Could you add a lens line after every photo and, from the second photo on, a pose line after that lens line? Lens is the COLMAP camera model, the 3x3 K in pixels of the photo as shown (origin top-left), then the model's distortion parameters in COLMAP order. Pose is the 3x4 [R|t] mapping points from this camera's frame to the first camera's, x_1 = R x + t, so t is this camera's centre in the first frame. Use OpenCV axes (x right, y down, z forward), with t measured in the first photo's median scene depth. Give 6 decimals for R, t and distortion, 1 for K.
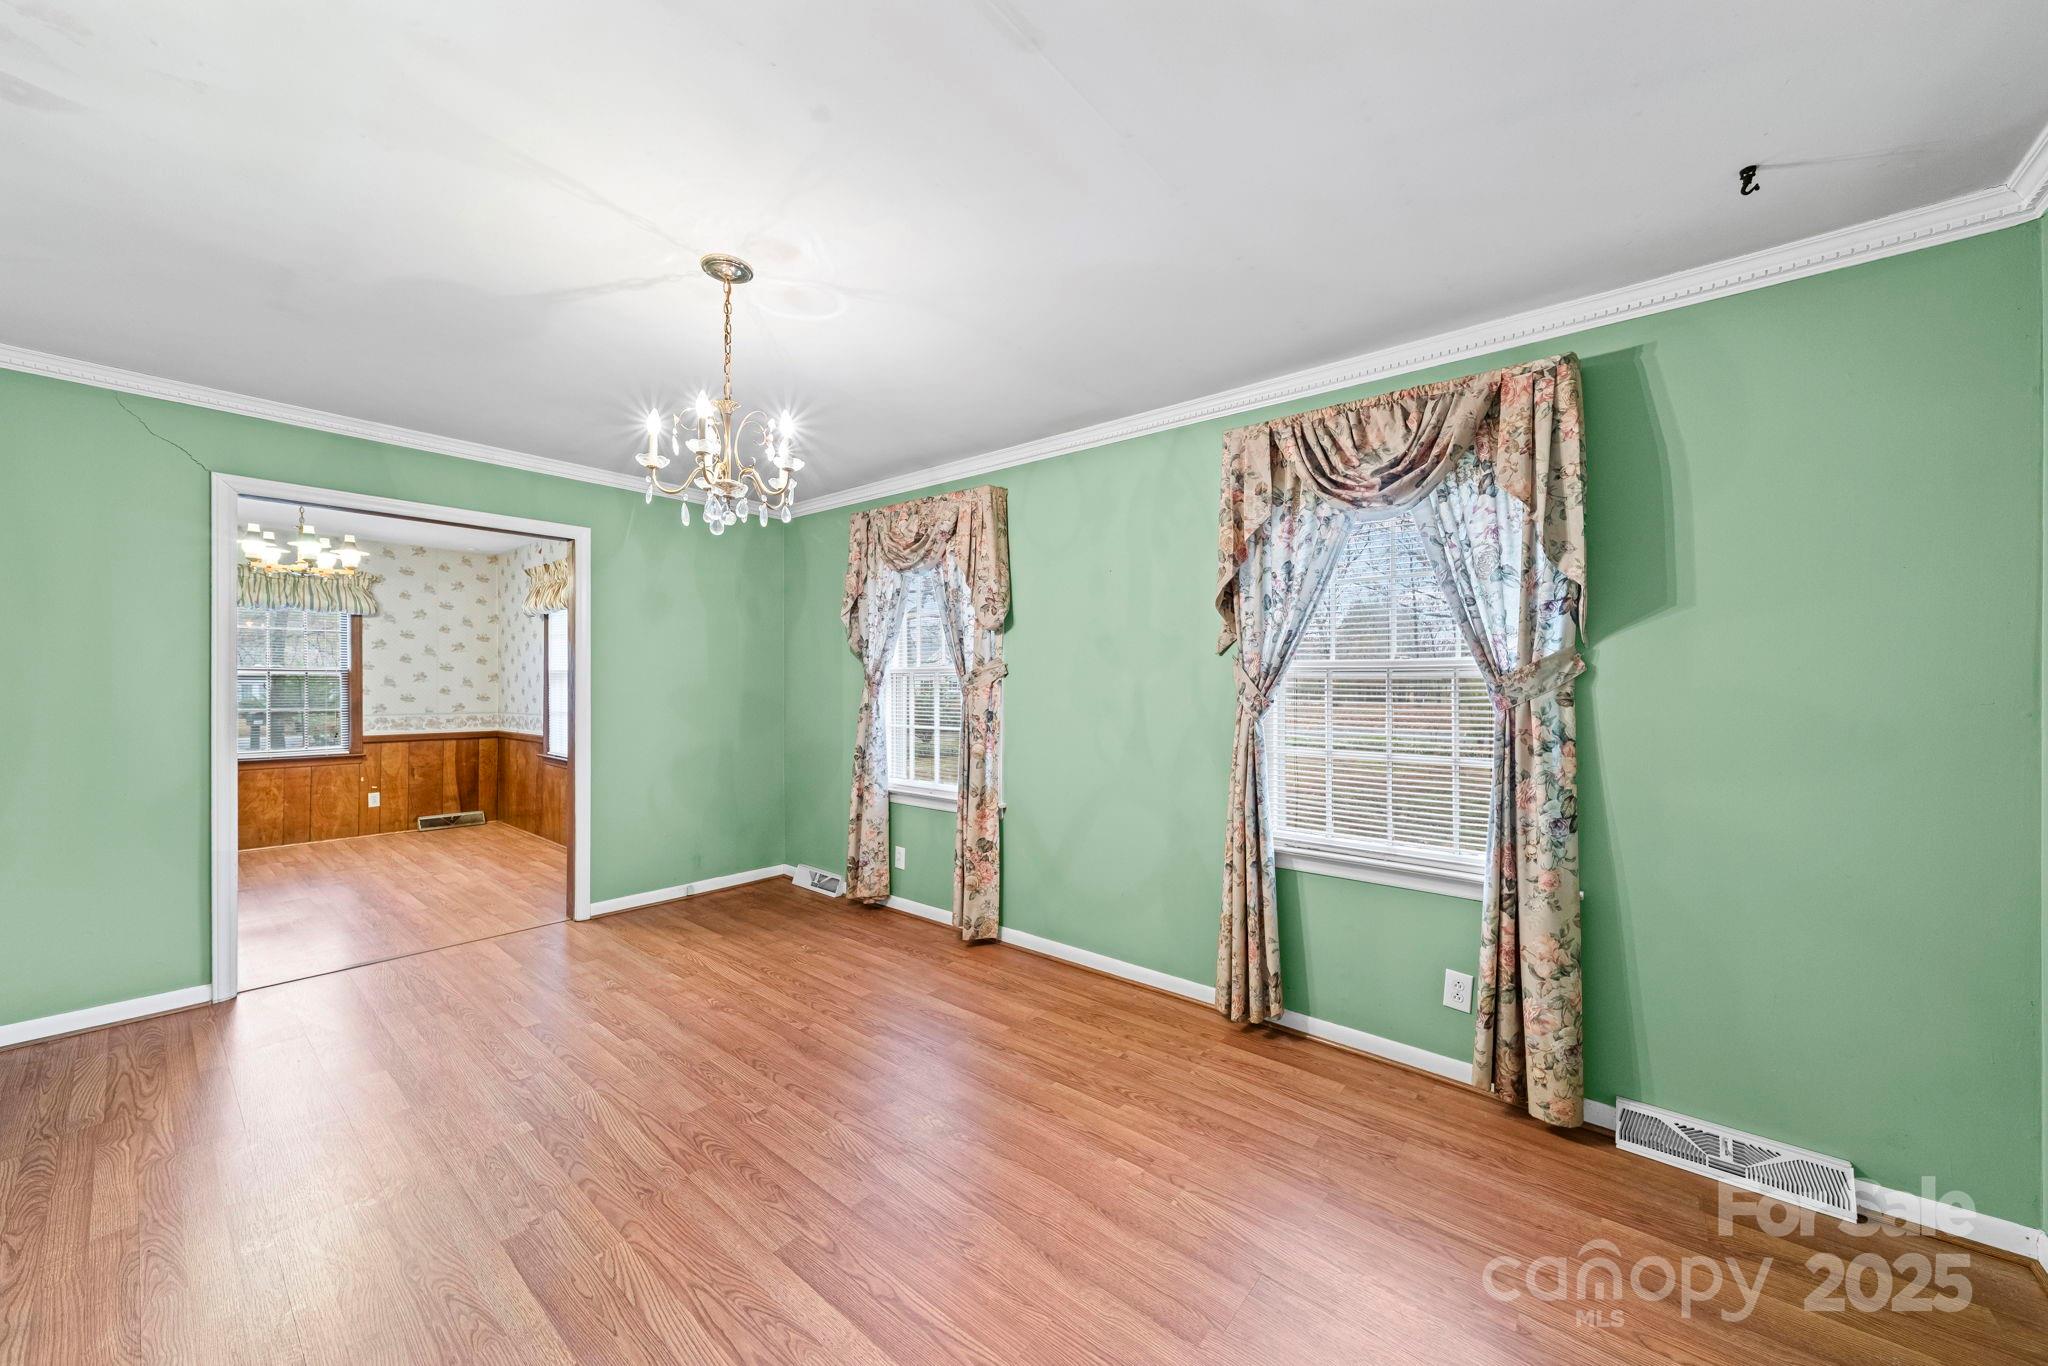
lens RADIAL K [[745.1, 0, 1039.3], [0, 745.1, 676.2], [0, 0, 1]] dist [0.009931, 0.000034]
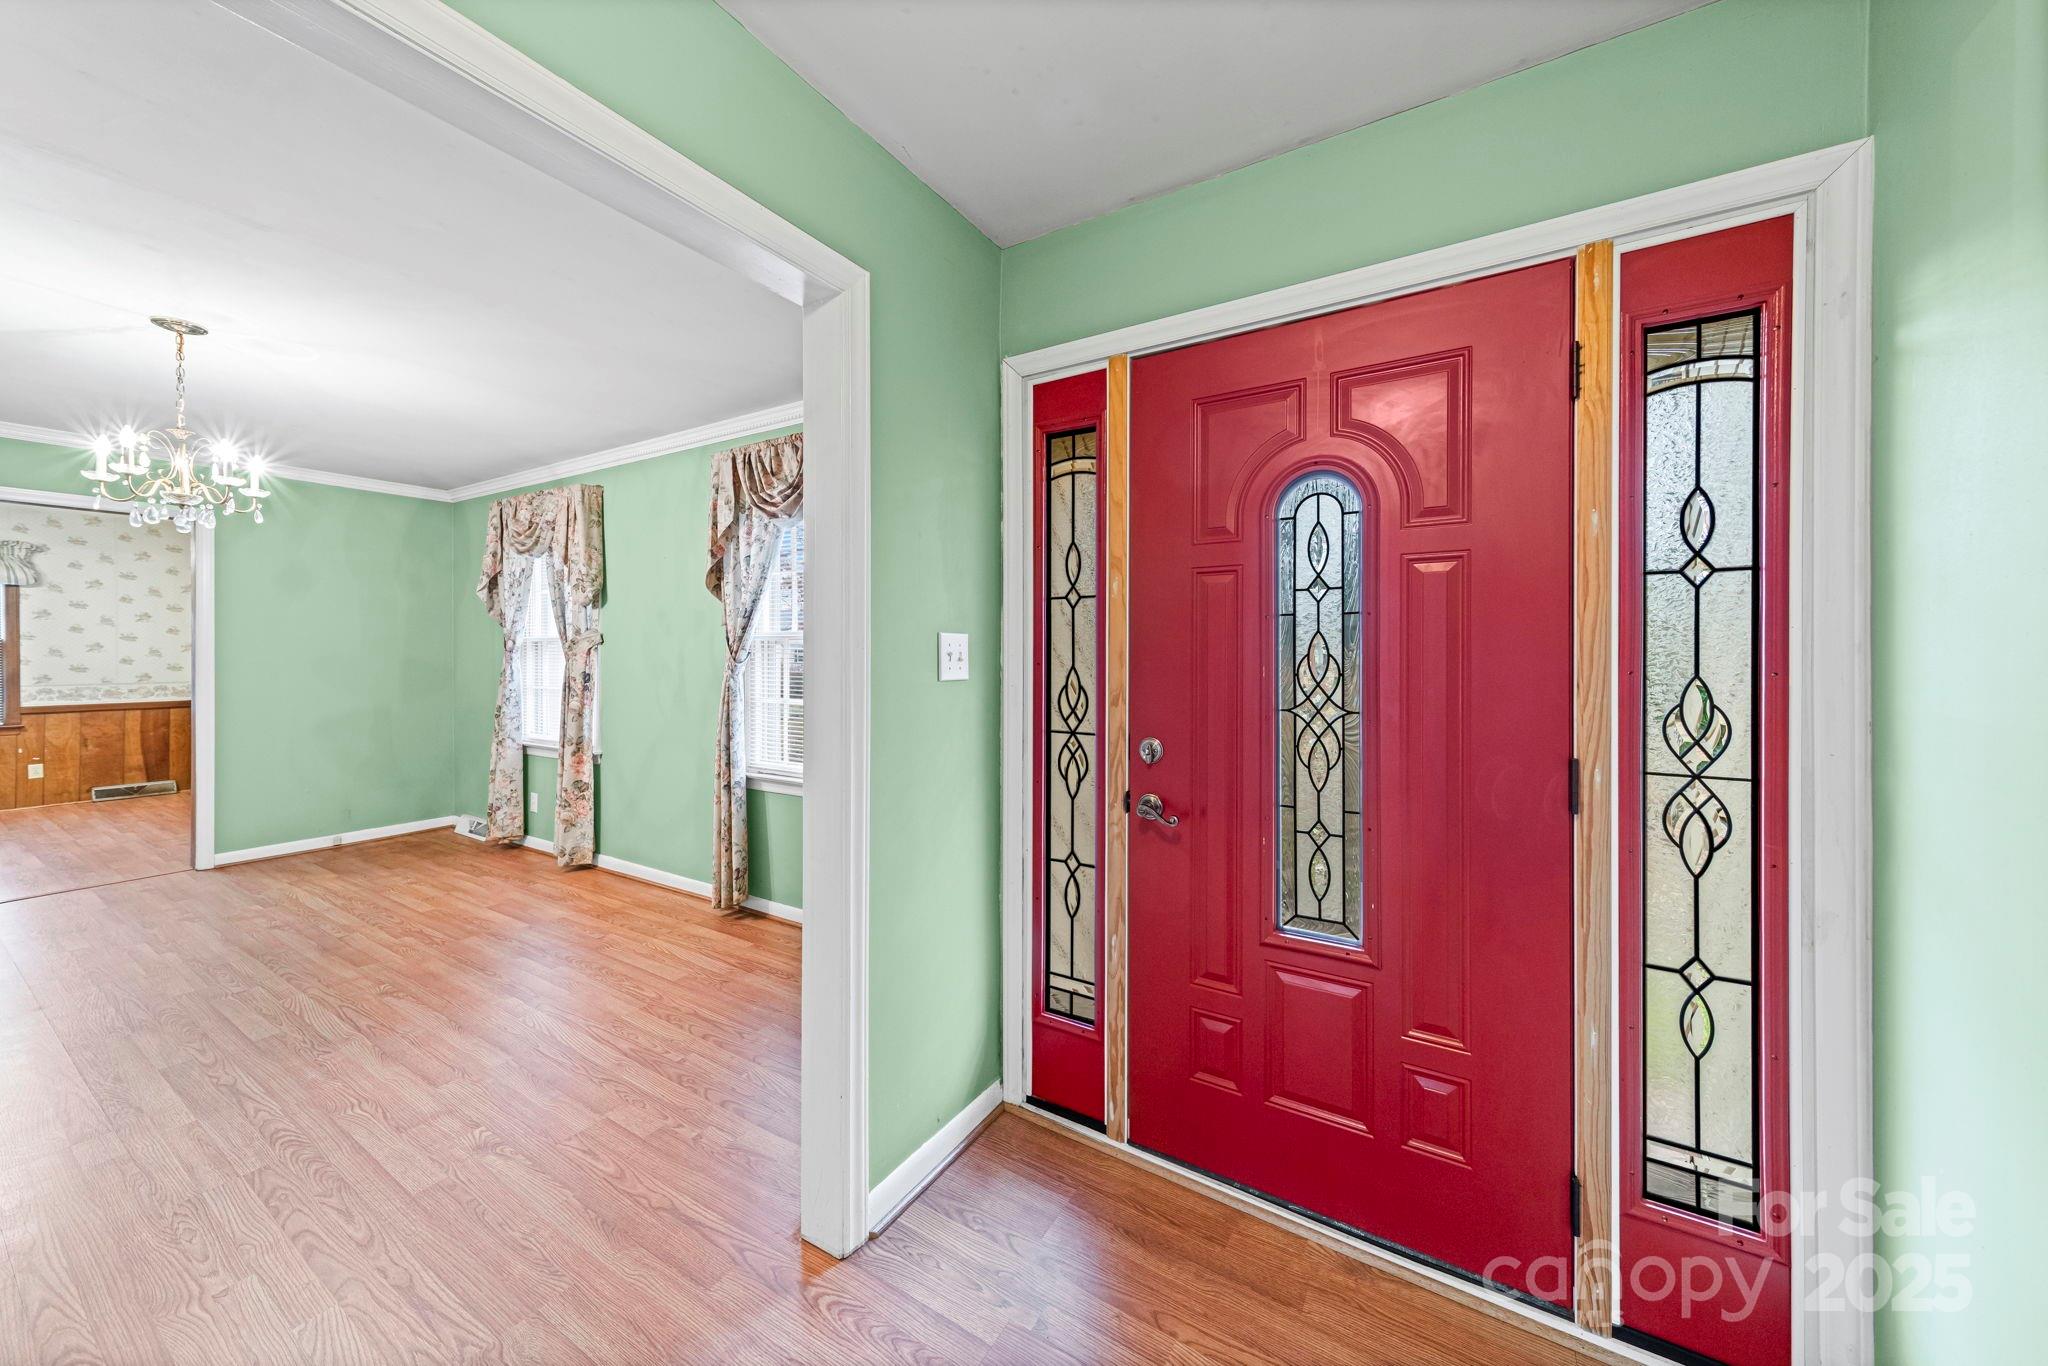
lens RADIAL K [[725.2, 0, 1023.7], [0, 725.2, 642.2], [0, 0, 1]] dist [0.011294, -0.000188]
pose [[0.990769, -0.004095, 0.135501, 0.468060], [0.004330, 0.999990, -0.001436, 0.002262], [-0.135494, 0.002010, 0.990776, -0.245288]]
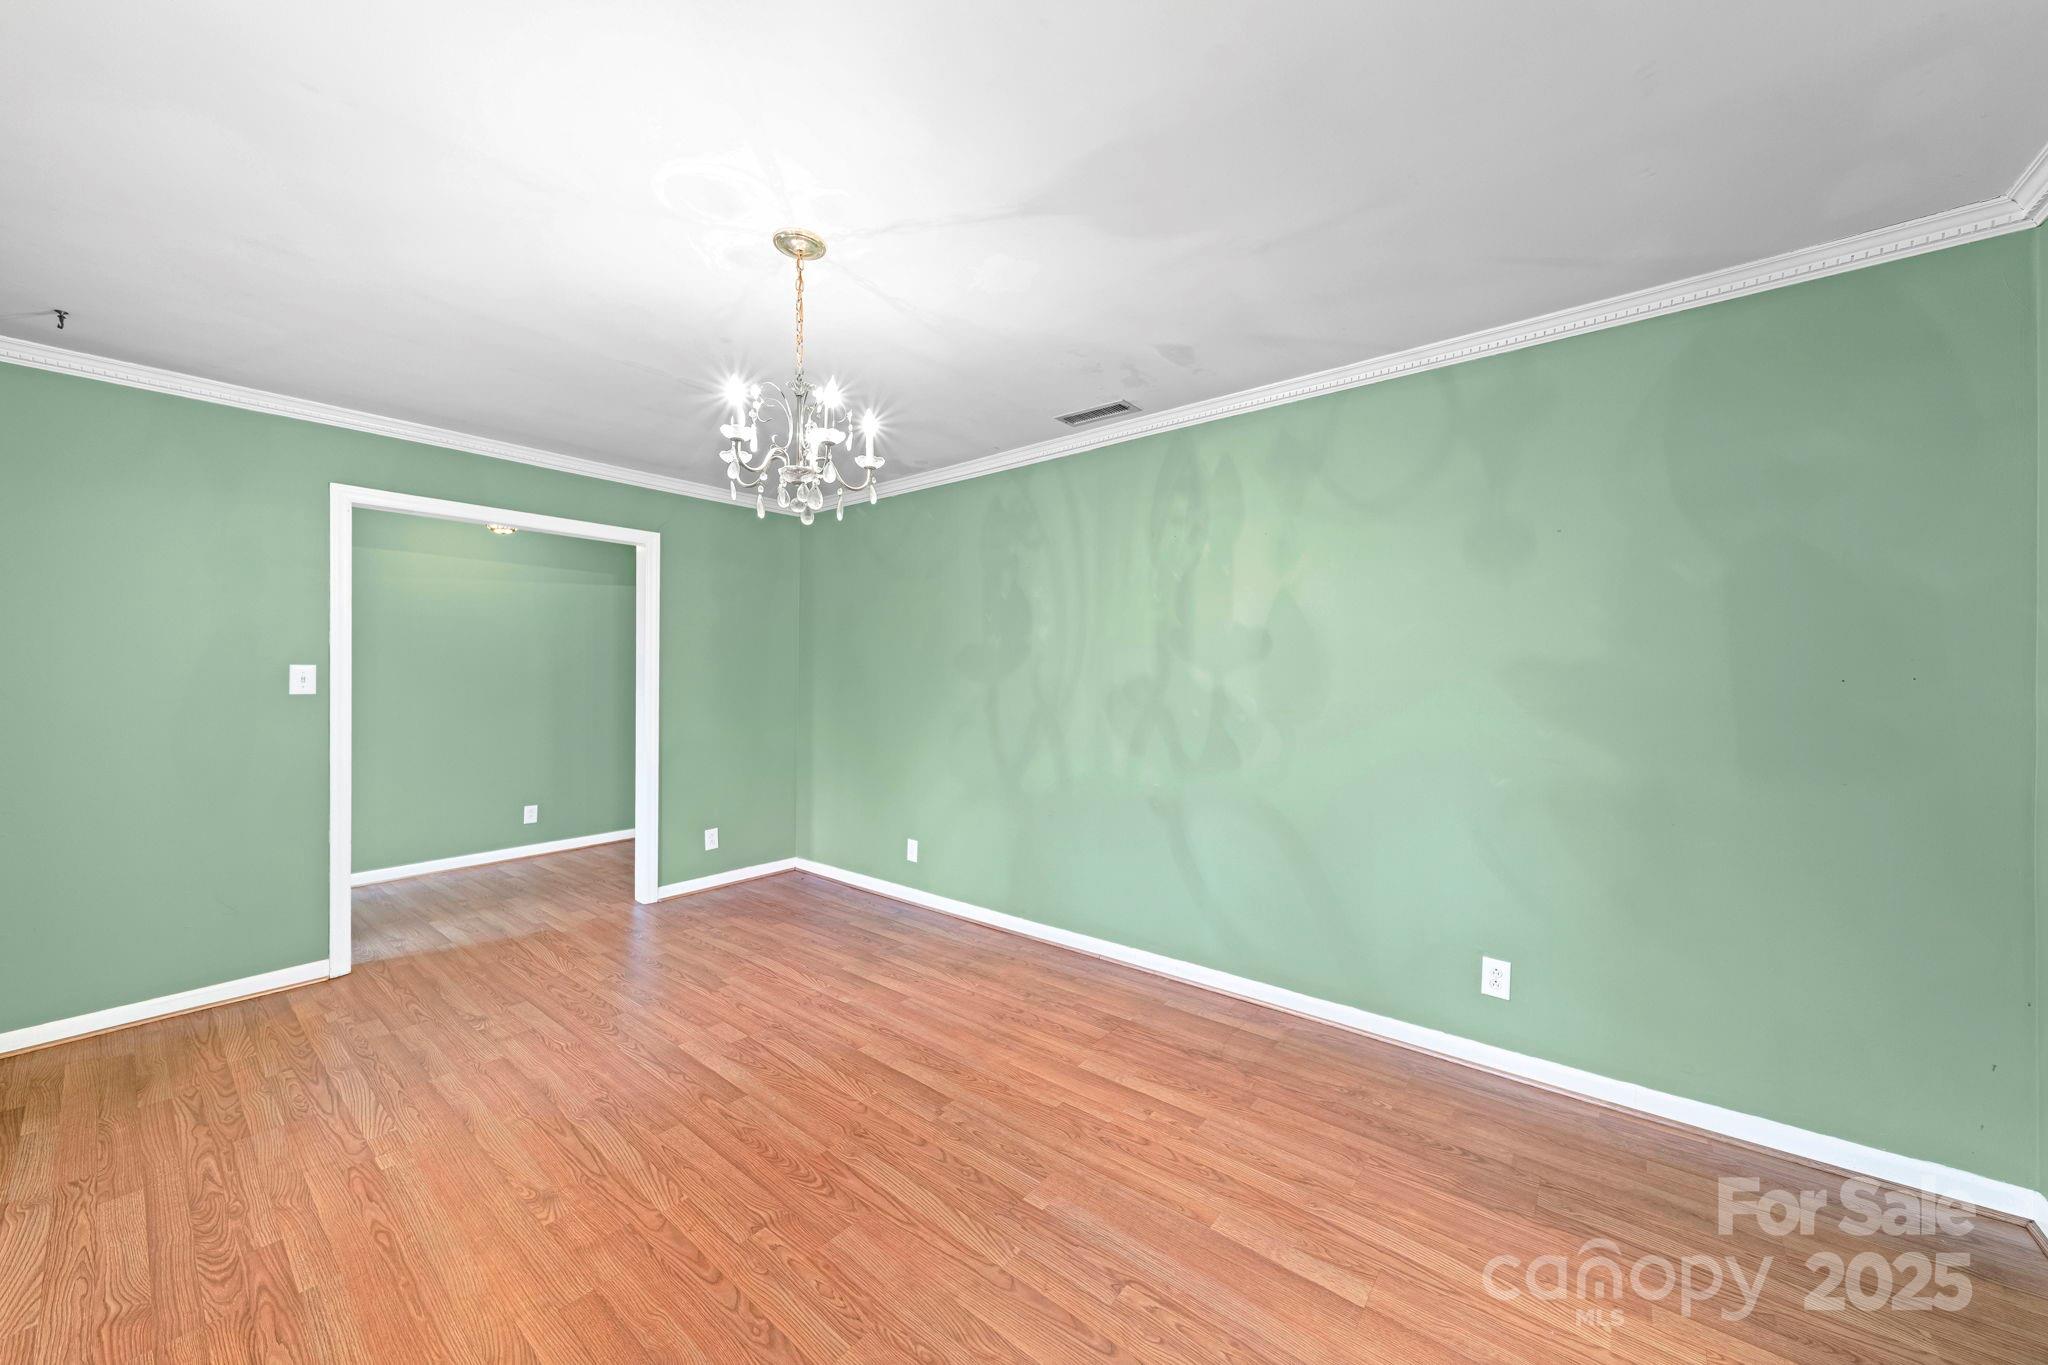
lens RADIAL K [[732.8, 0, 1056.2], [0, 732.8, 682.5], [0, 0, 1]] dist [0.000622, 0.000089]
pose [[-0.999376, -0.007636, -0.034488, -0.399642], [-0.007704, 0.999969, 0.001853, 0.003266], [0.034473, 0.002118, -0.999403, 1.087758]]
